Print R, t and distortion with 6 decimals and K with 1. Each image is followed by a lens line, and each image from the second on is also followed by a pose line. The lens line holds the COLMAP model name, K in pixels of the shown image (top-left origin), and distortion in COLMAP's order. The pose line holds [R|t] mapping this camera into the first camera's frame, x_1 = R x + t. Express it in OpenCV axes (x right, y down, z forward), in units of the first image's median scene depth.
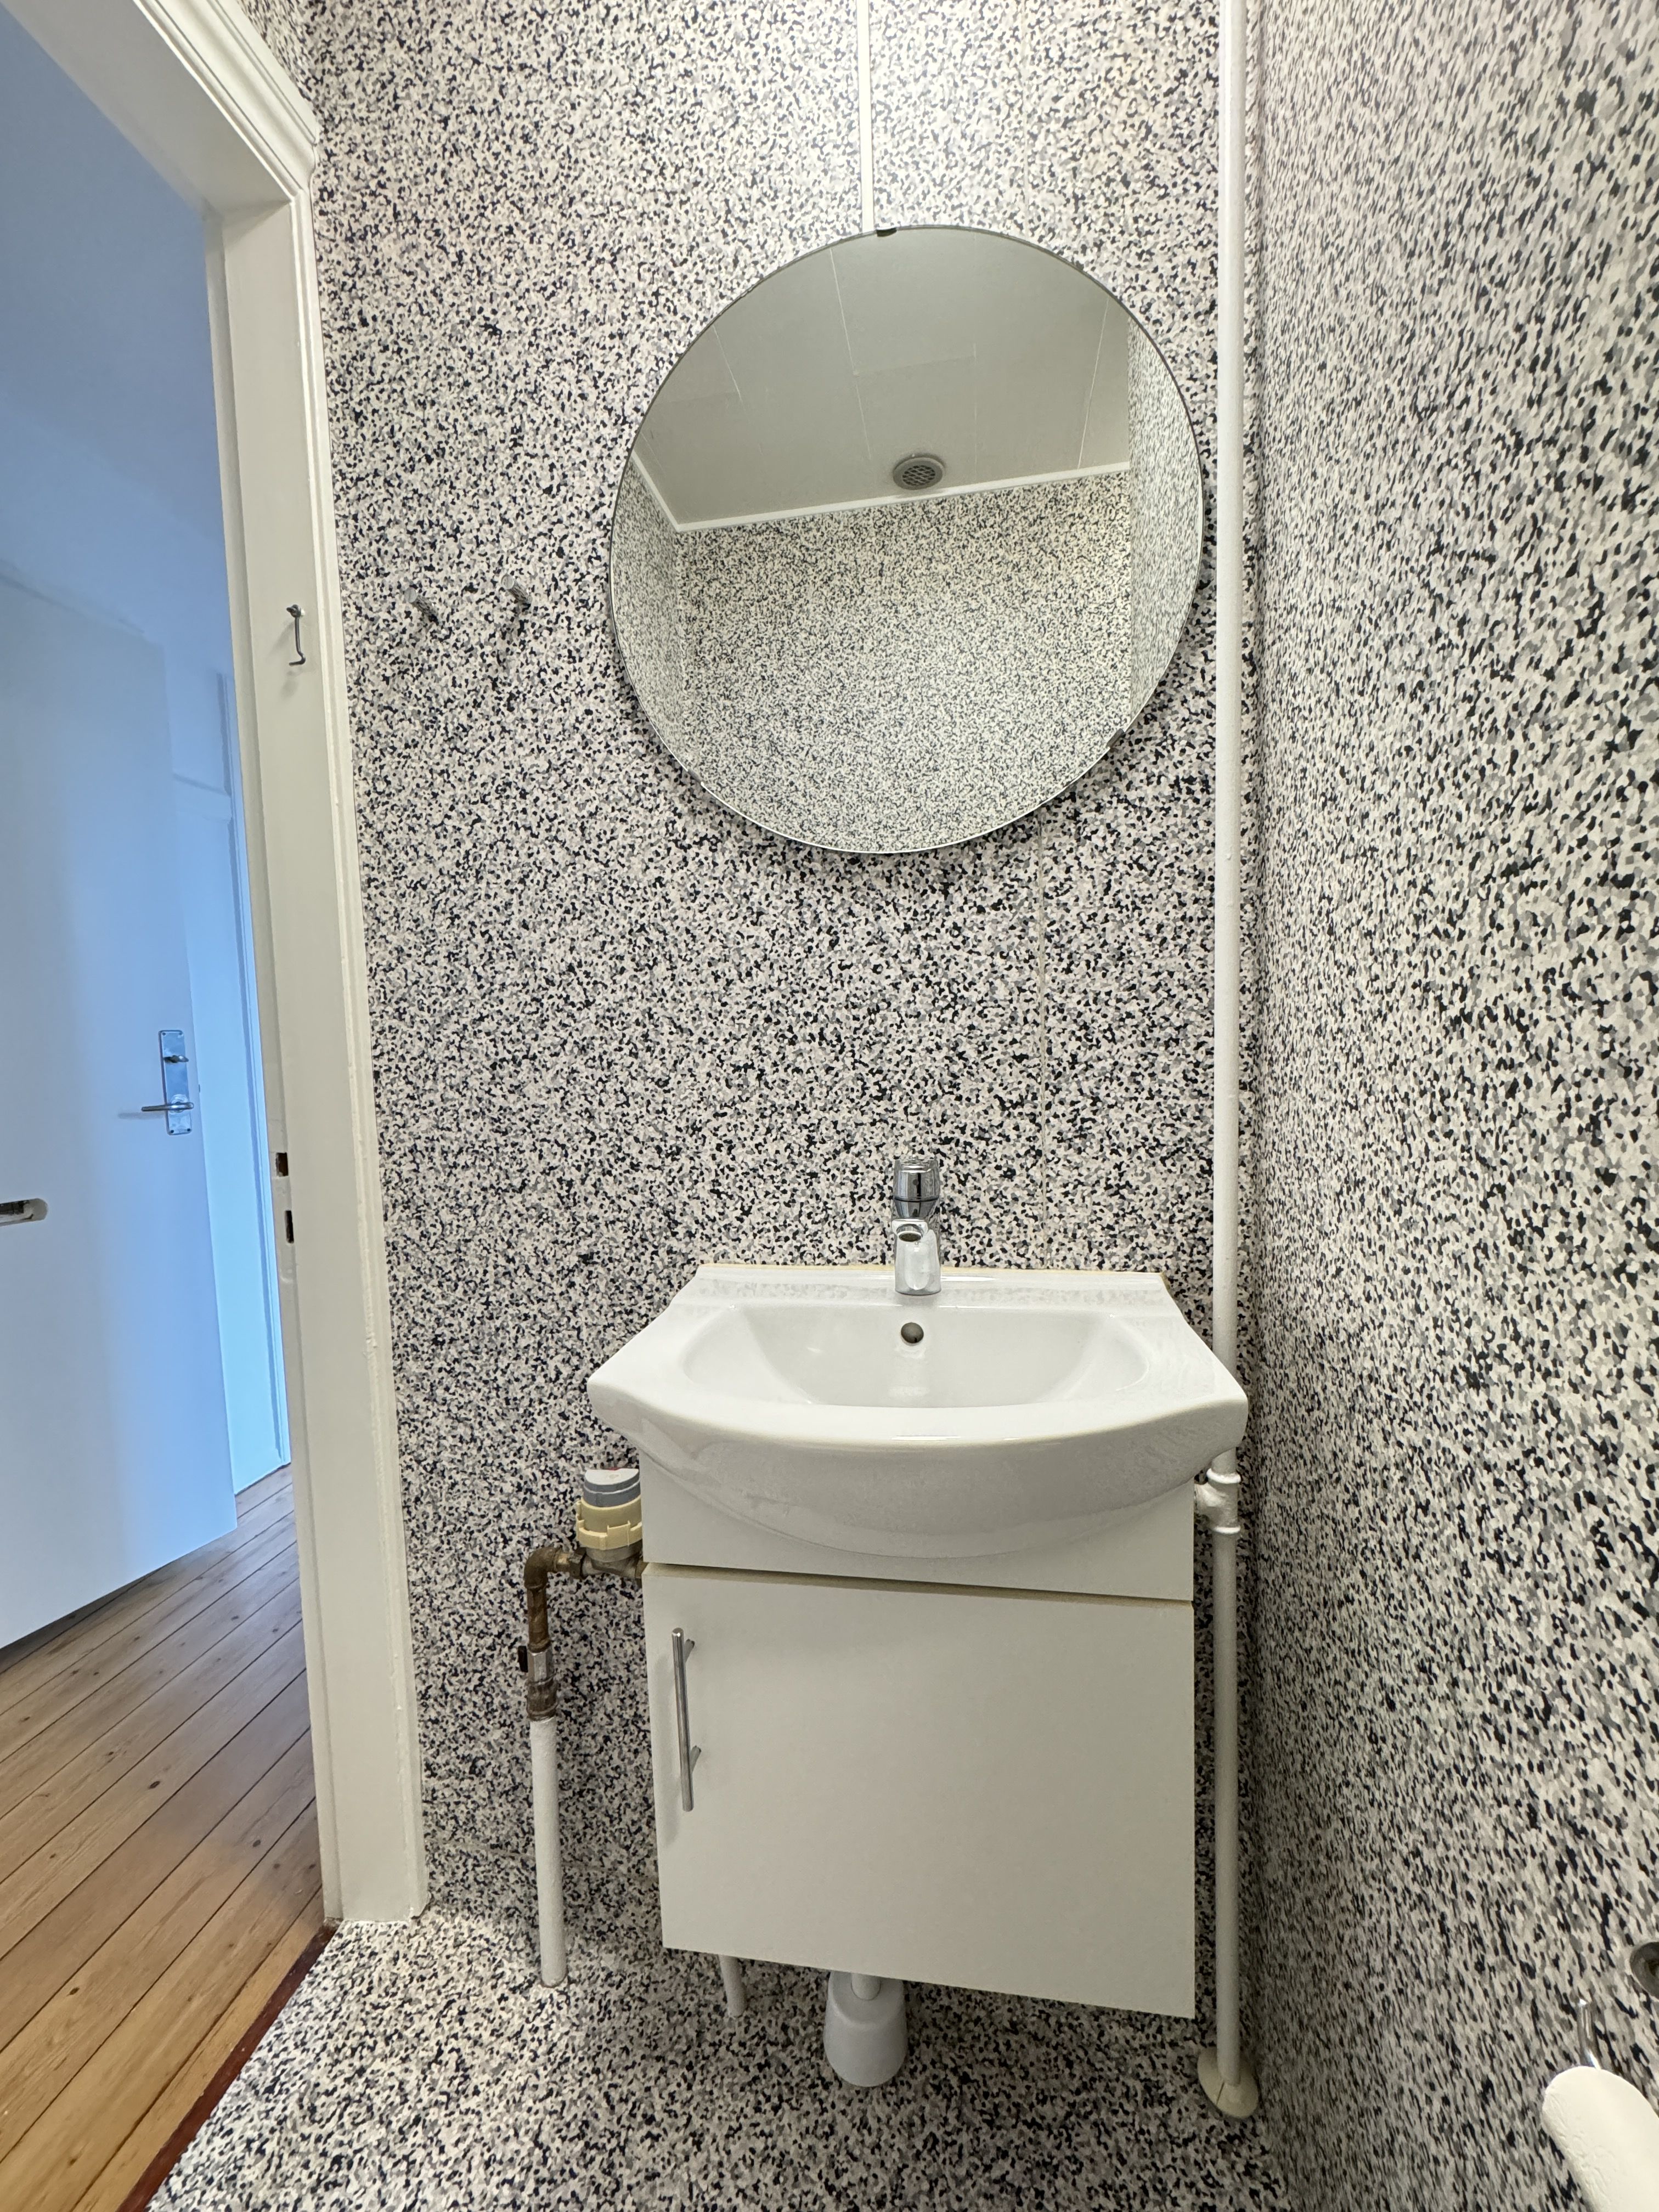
lens RADIAL K [[880.5, 0, 826.0], [0, 880.5, 1107.3], [0, 0, 1]] dist [0.000784, 0.000000]
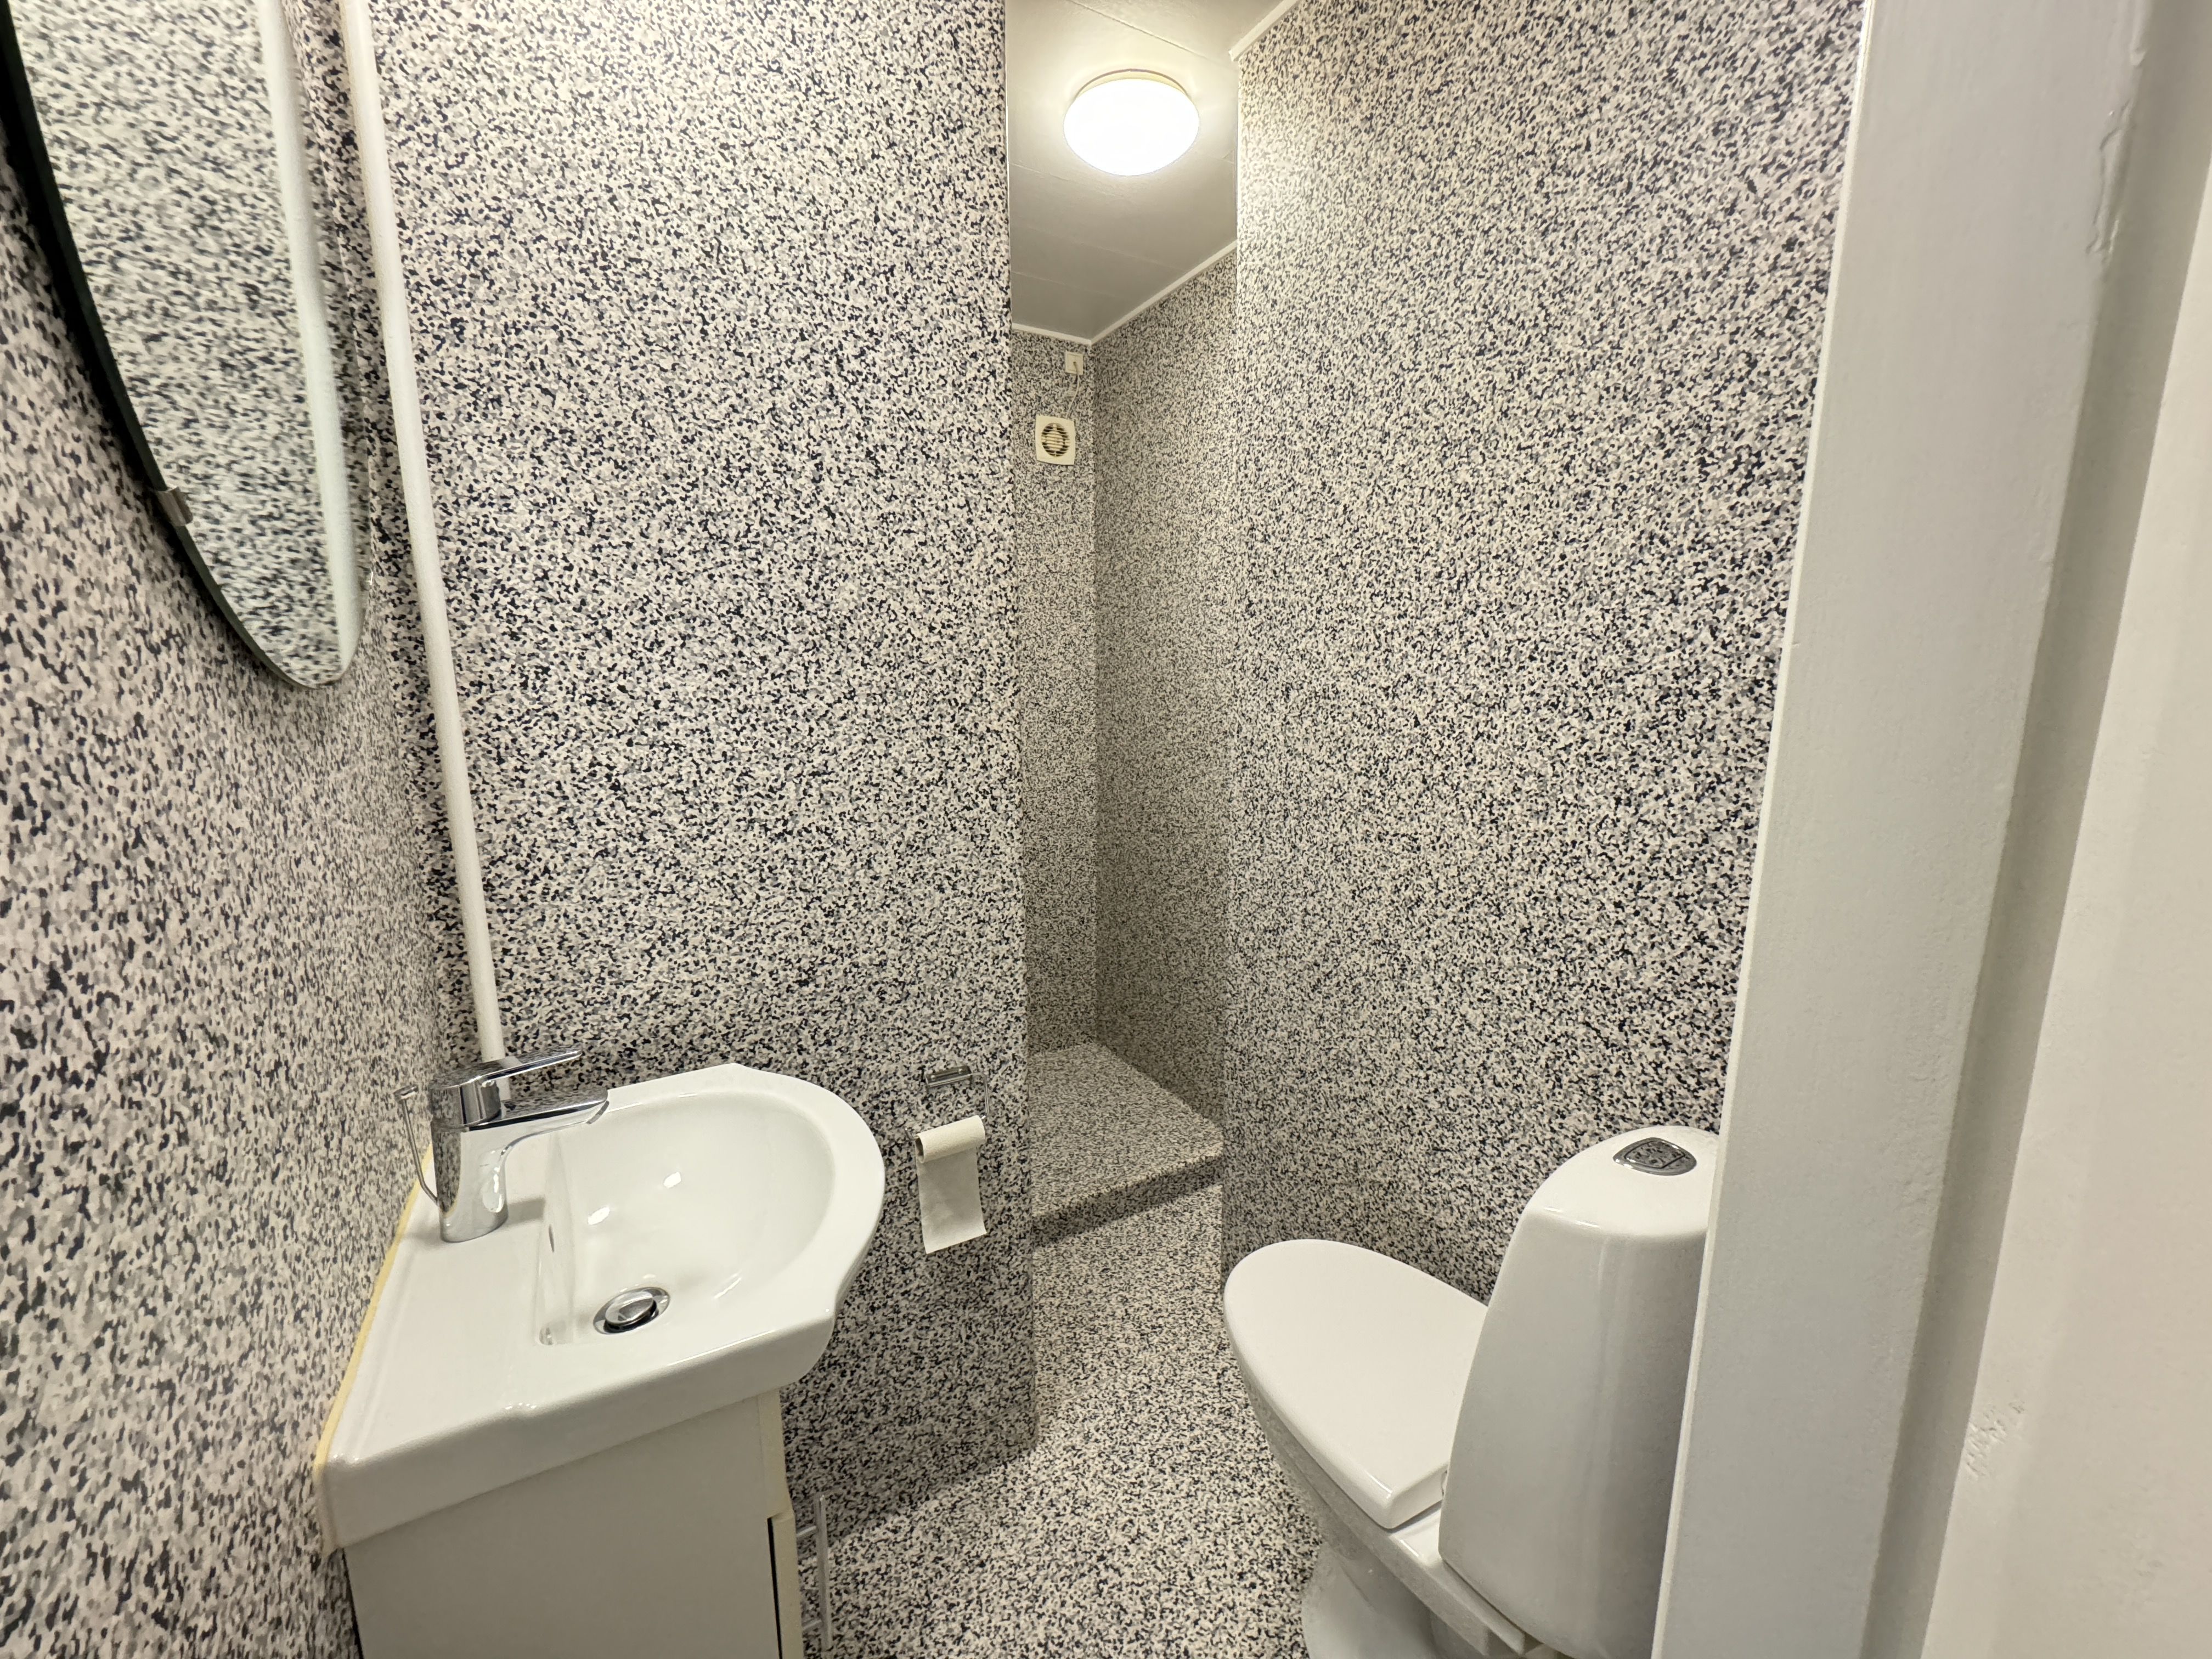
lens RADIAL K [[880.5, 0, 1103.9], [0, 880.5, 830.7], [0, 0, 1]] dist [0.000784, 0.000000]
pose [[-0.629363, -0.102546, 0.770316, -1.725447], [0.077101, 0.978125, 0.193202, -0.538082], [-0.773277, 0.180986, -0.607690, 1.939804]]
